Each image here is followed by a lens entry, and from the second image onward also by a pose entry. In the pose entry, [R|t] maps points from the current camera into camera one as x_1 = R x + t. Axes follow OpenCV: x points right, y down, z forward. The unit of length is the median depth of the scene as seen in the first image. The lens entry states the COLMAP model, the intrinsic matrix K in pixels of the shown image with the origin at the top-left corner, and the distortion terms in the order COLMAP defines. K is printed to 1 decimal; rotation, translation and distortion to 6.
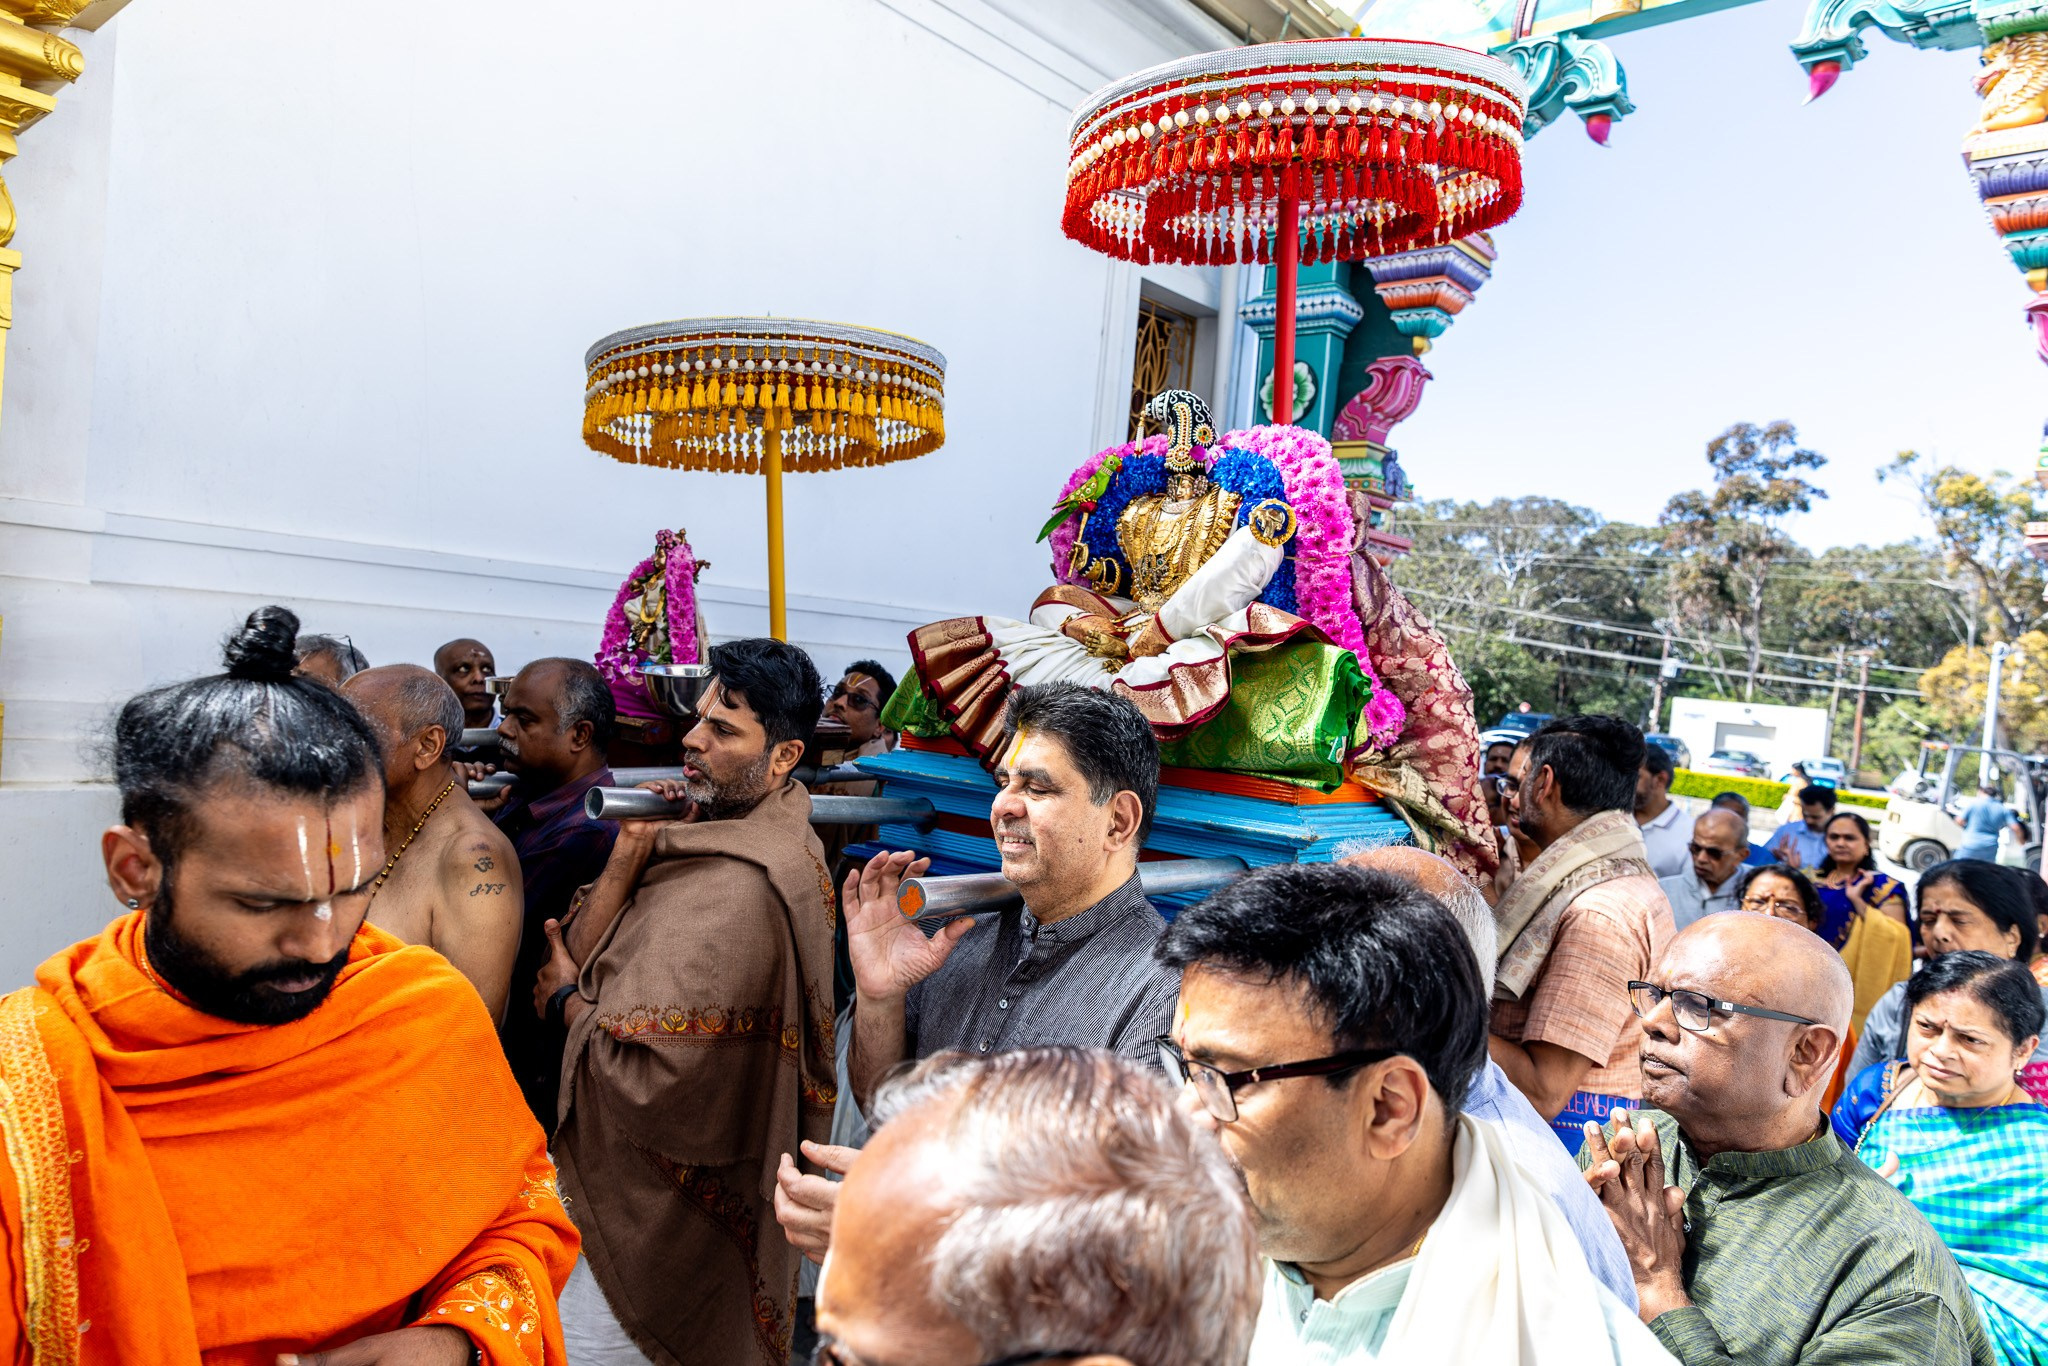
lens RADIAL K [[1364.0, 0, 1021.5], [0, 1364.0, 688.2], [0, 0, 1]] dist [0.004805, 0.004500]
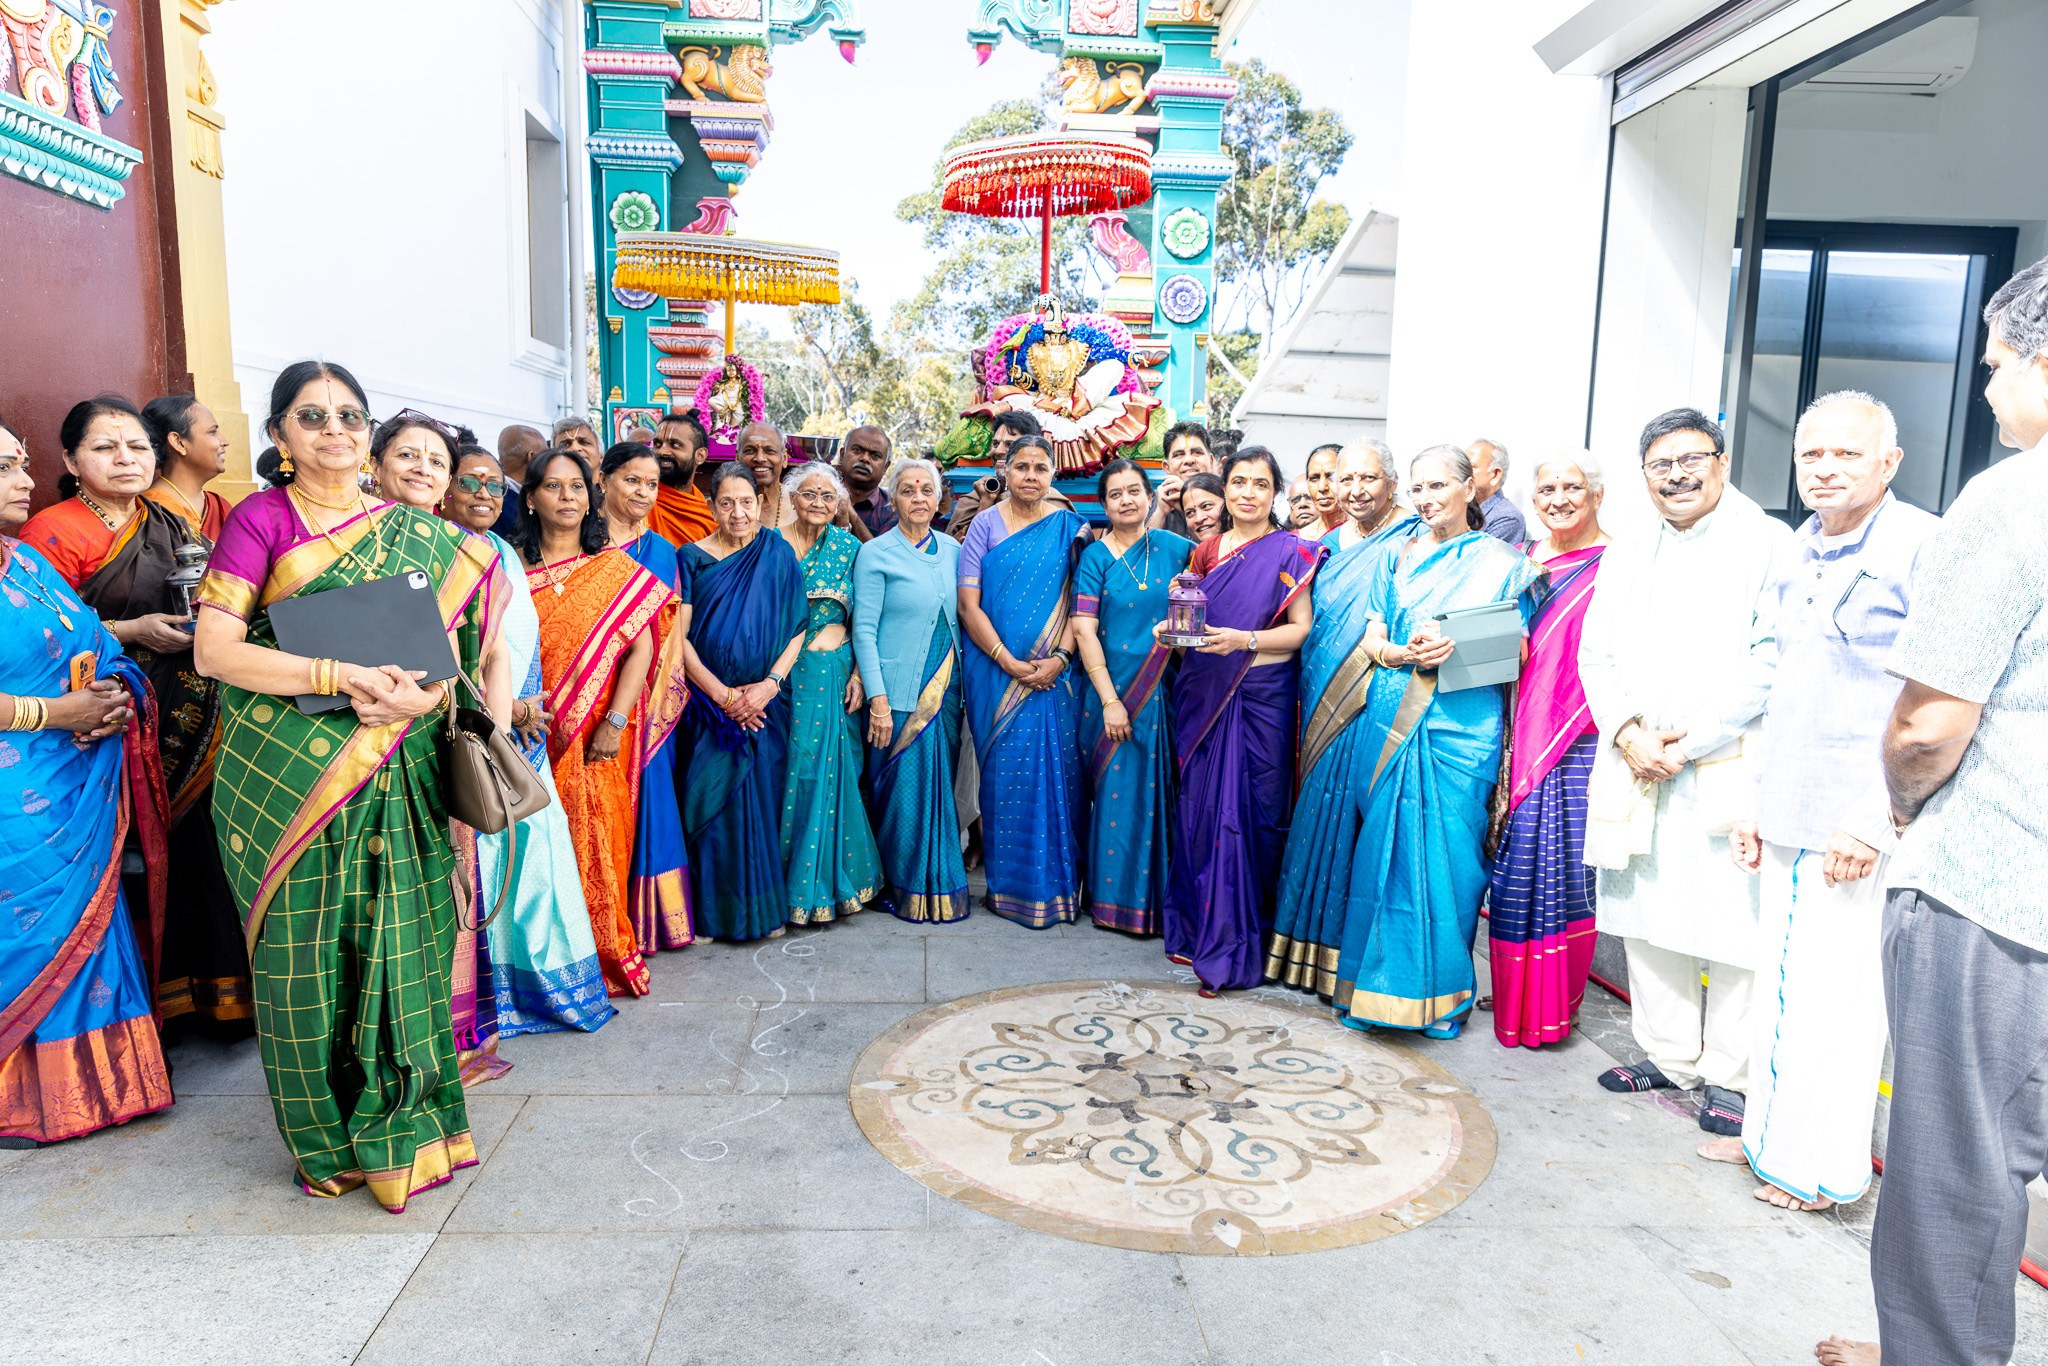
lens RADIAL K [[1364.0, 0, 1013.5], [0, 1364.0, 689.5], [0, 0, 1]] dist [0.004805, 0.004500]
pose [[0.693381, -0.171569, 0.699848, -0.553814], [0.057555, 0.981324, 0.183550, 0.004143], [-0.718269, -0.086990, 0.690306, -0.186412]]
